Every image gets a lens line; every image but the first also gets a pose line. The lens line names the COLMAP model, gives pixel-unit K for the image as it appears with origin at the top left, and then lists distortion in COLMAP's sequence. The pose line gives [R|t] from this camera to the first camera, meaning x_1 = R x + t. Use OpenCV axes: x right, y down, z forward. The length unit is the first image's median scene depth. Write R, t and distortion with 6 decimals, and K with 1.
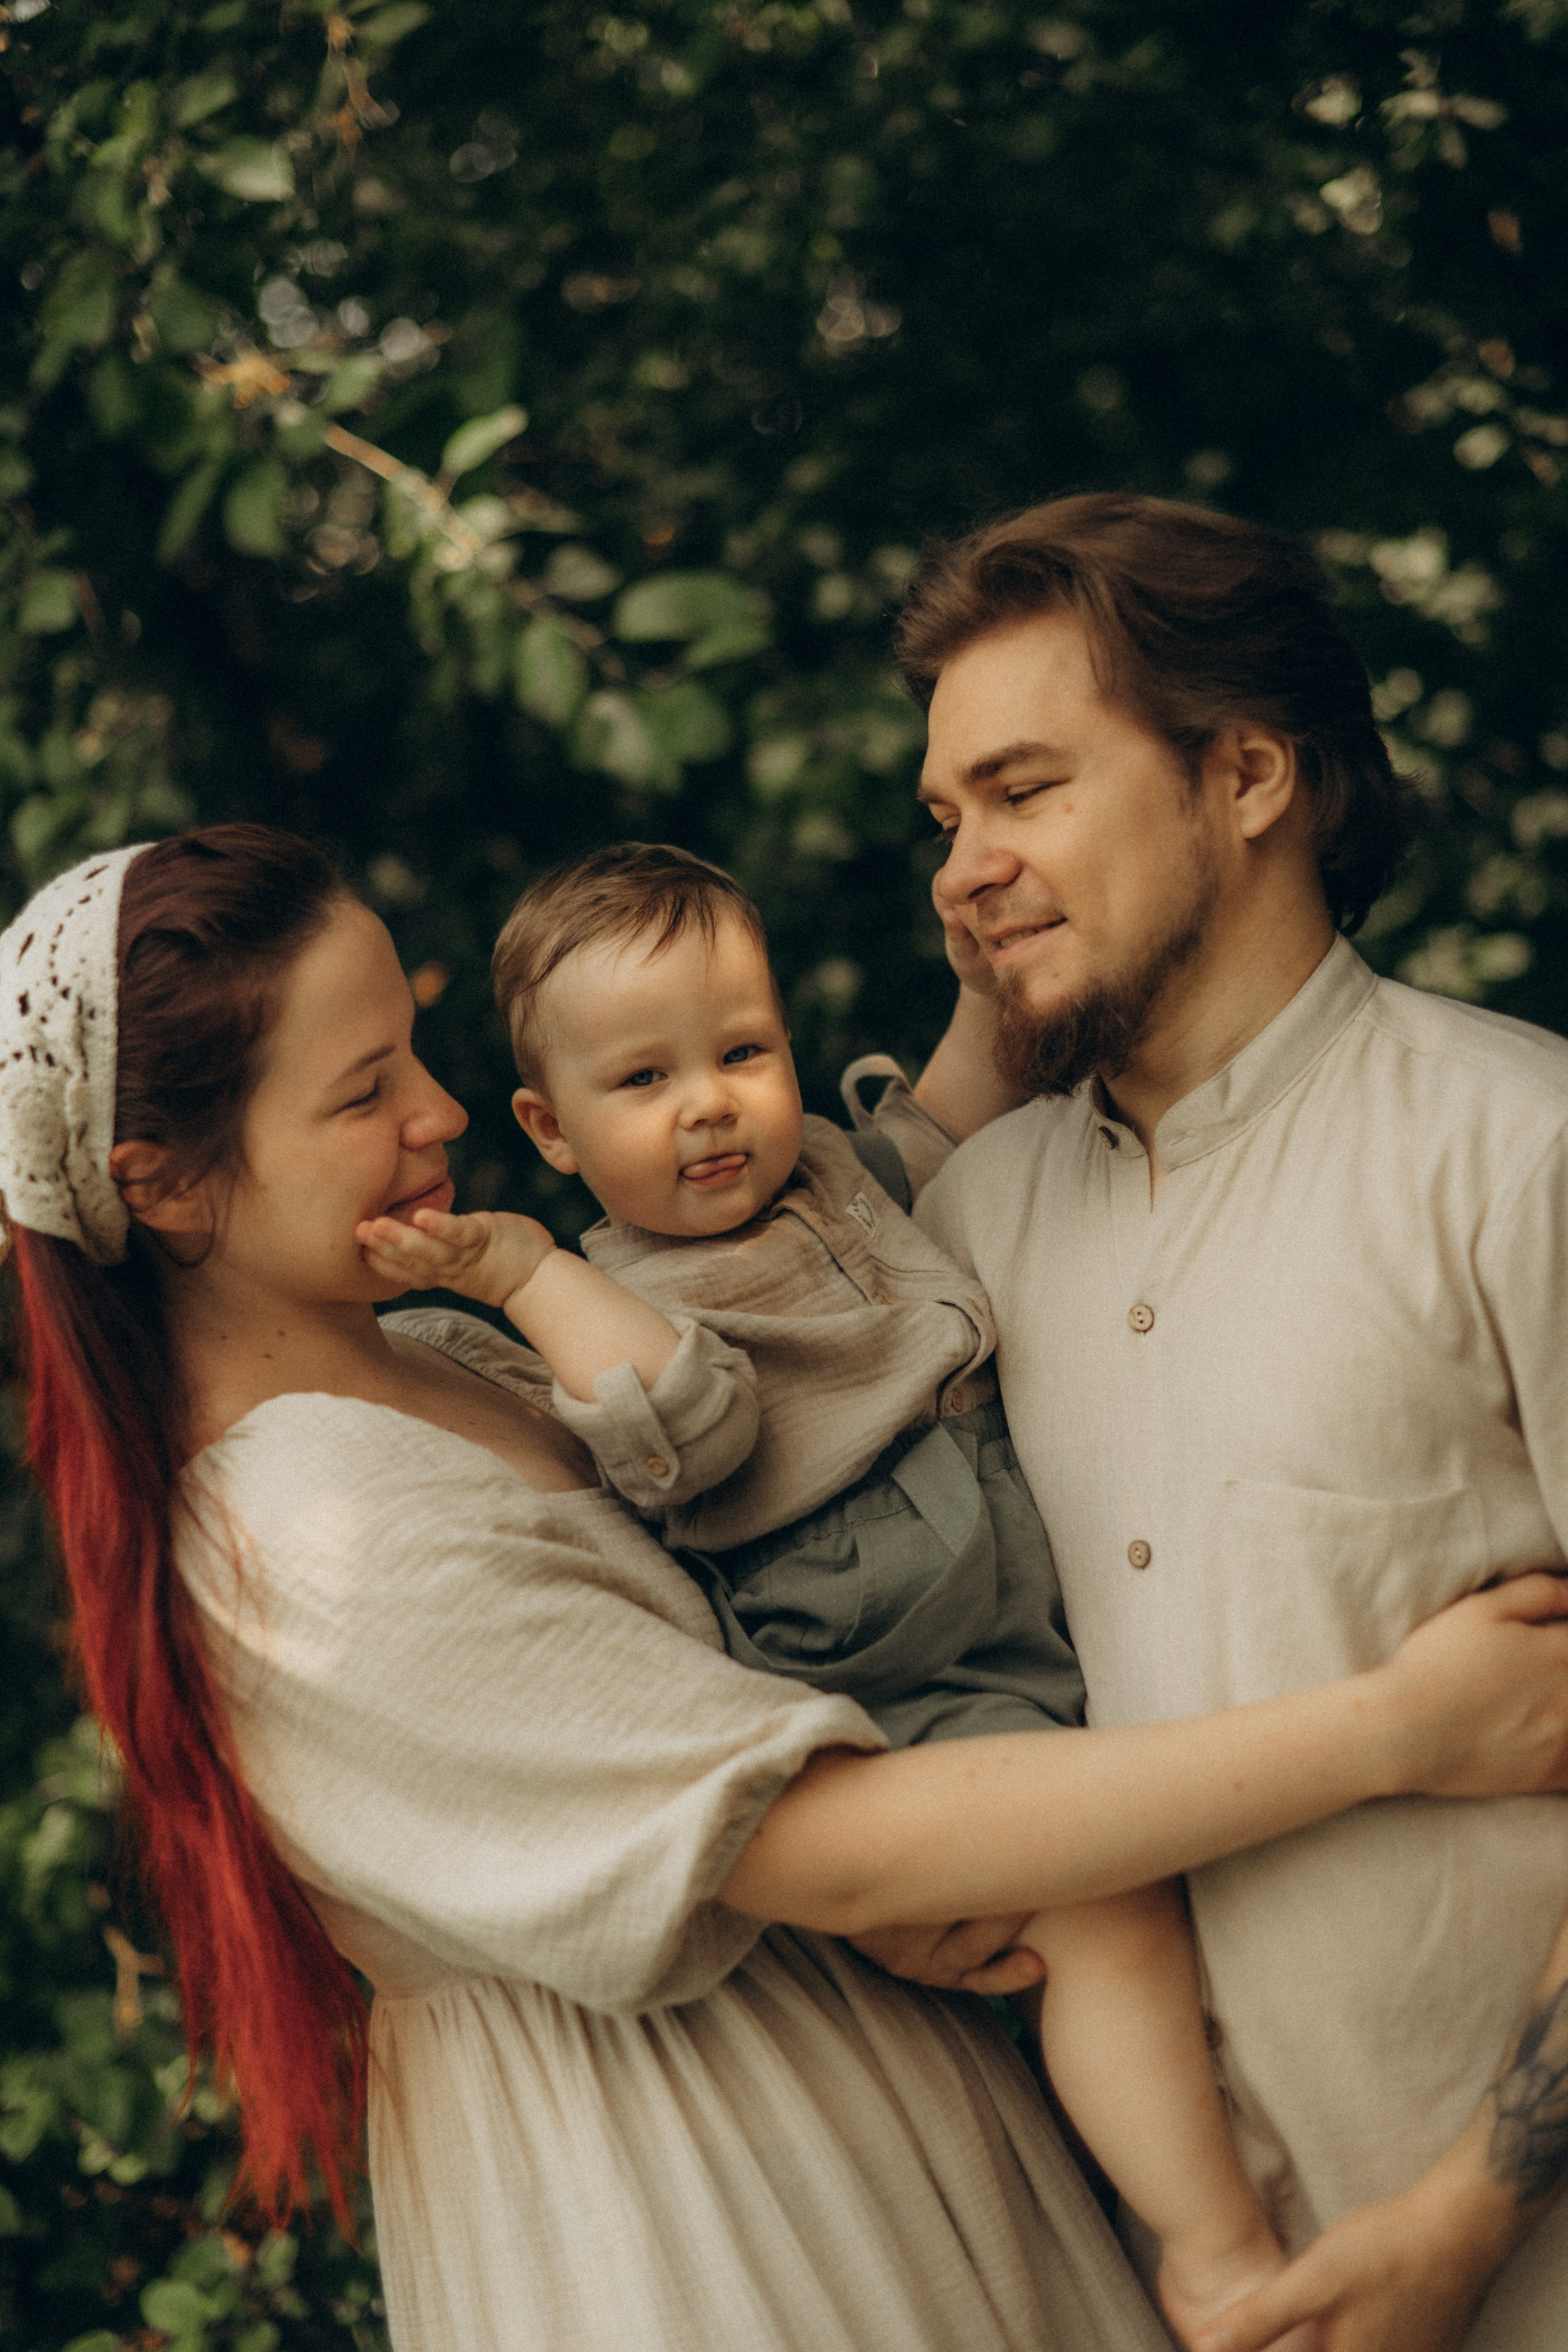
lens RADIAL K [[3393.6, 0, 784.0], [0, 3393.6, 1176.0], [0, 0, 1]] dist [-0.020937, -0.045427]
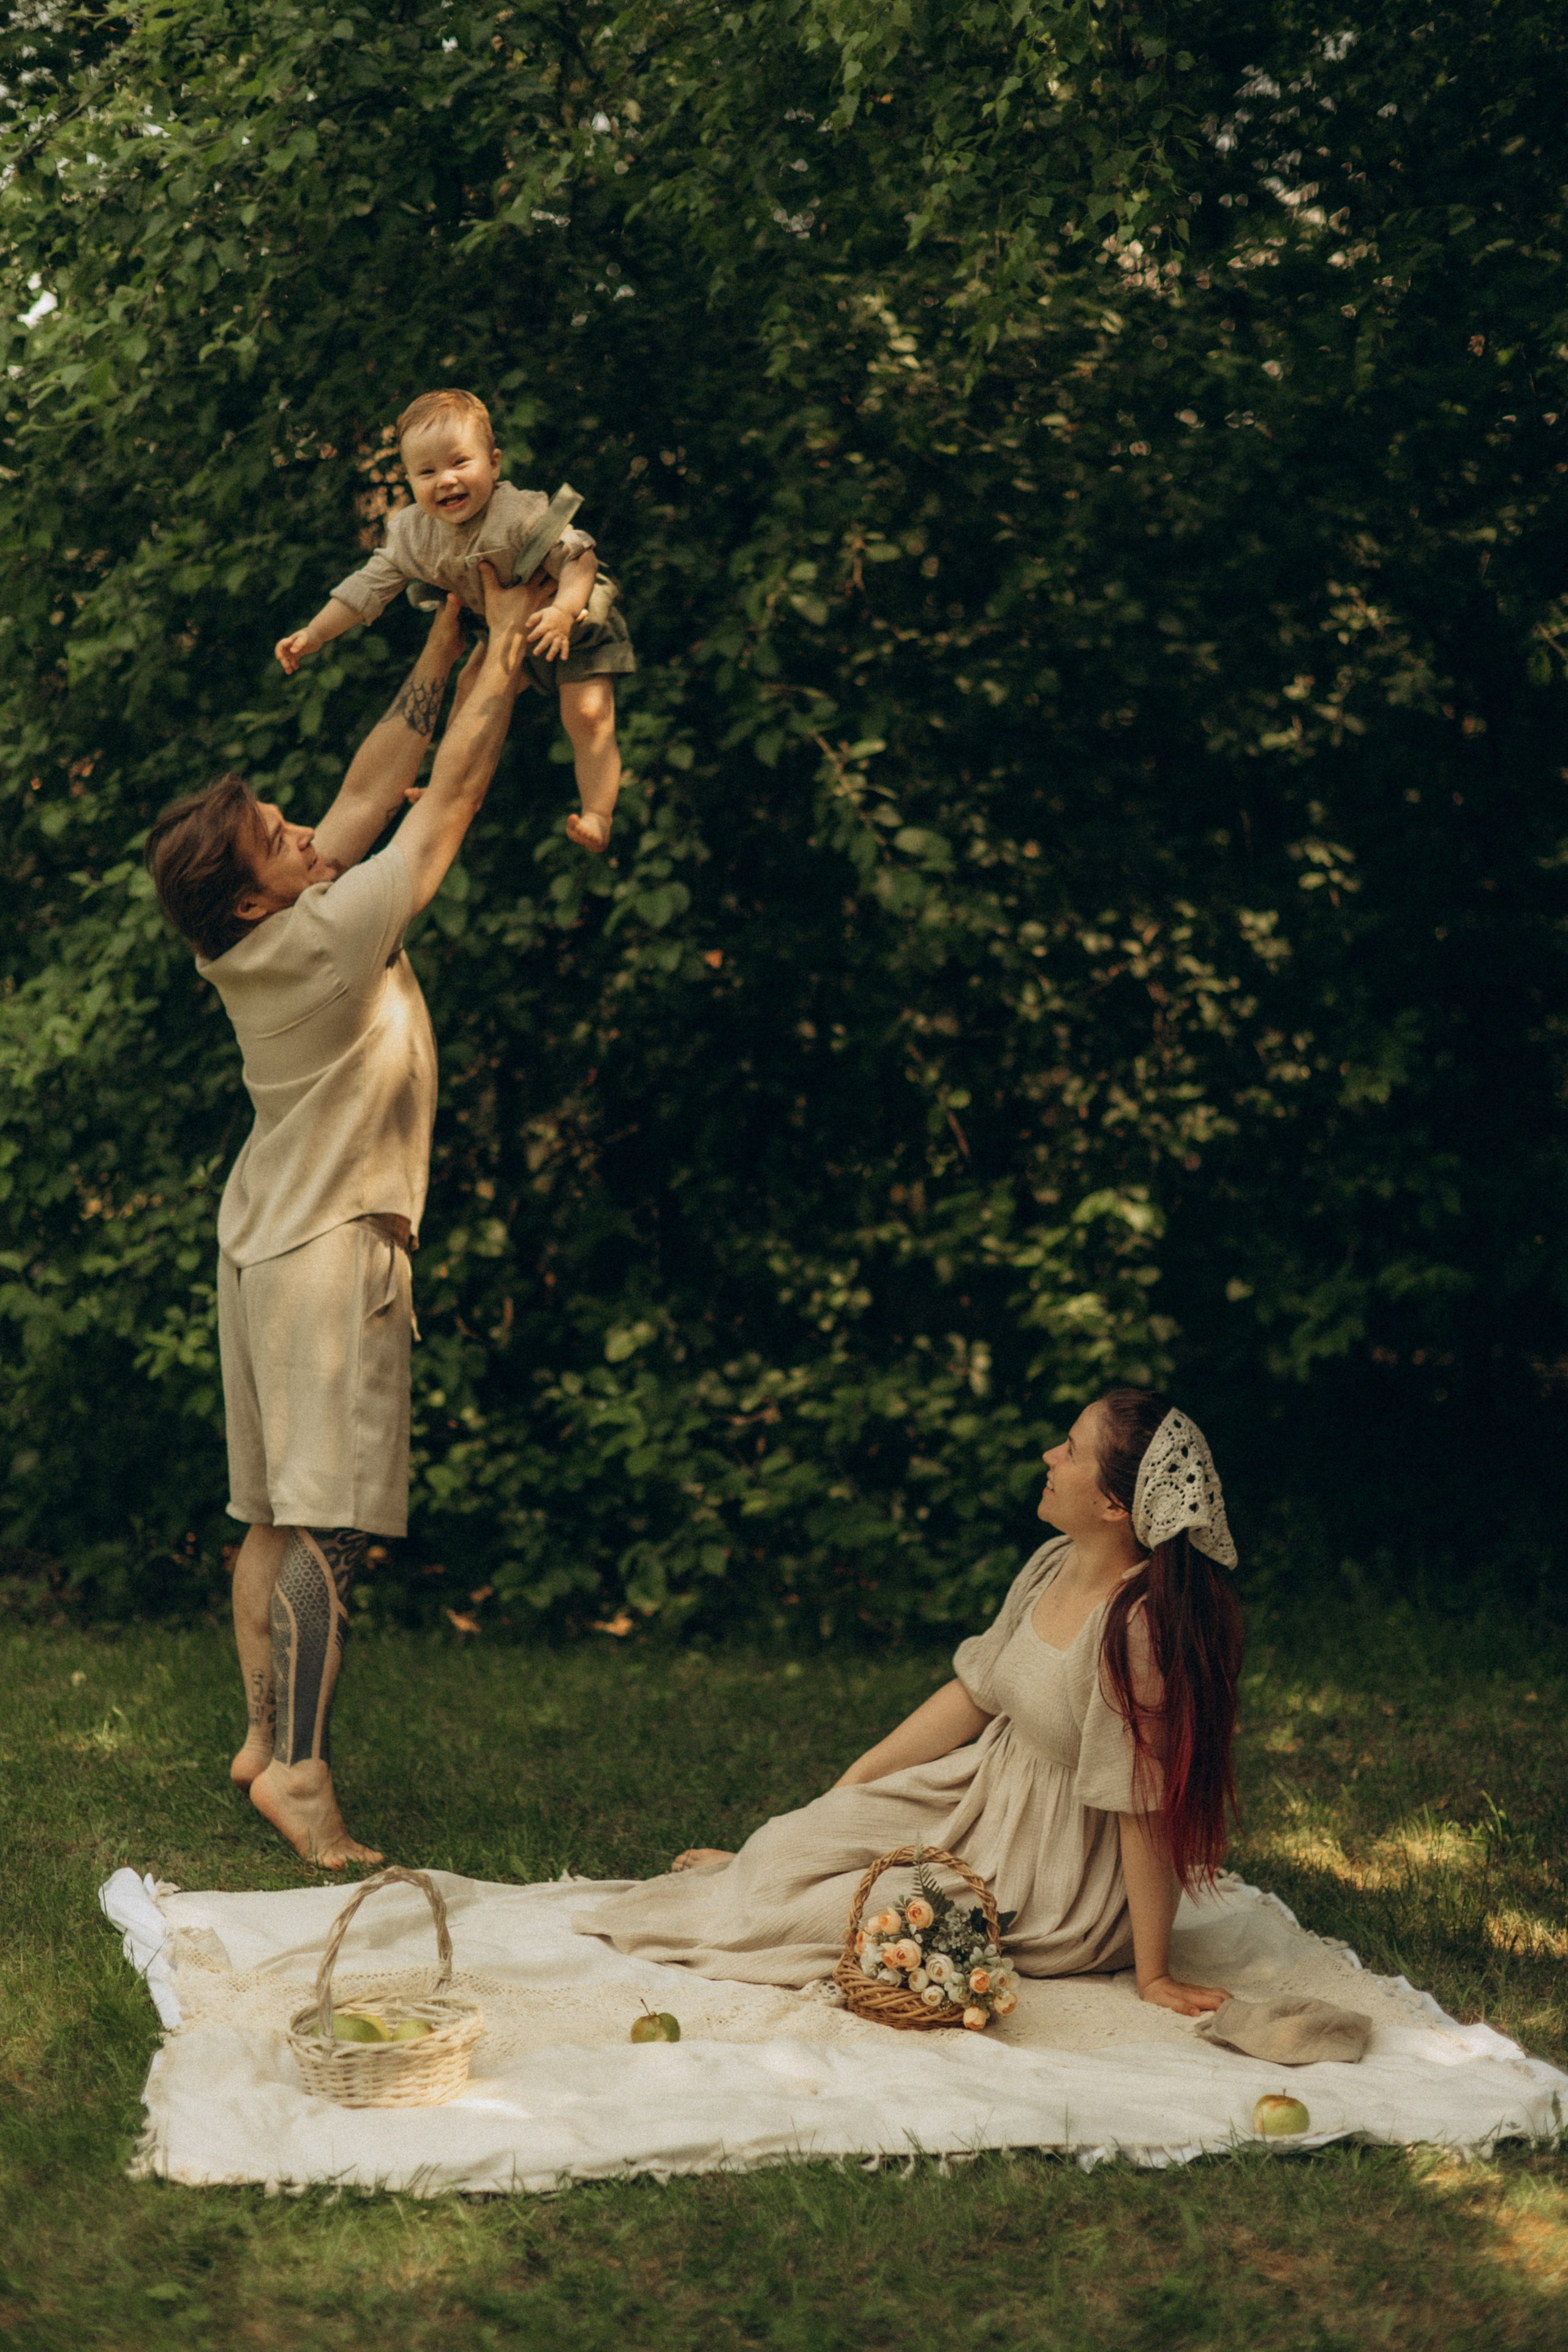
lens RADIAL K [[3393.6, 0, 784.0], [0, 3393.6, 1176.0], [0, 0, 1]] dist [-0.020937, -0.045427]
pose [[0.946640, 0.321895, 0.015993, -0.082478], [-0.320893, 0.945988, -0.046192, 0.188639], [-0.029998, 0.038596, 0.998805, -1.320482]]
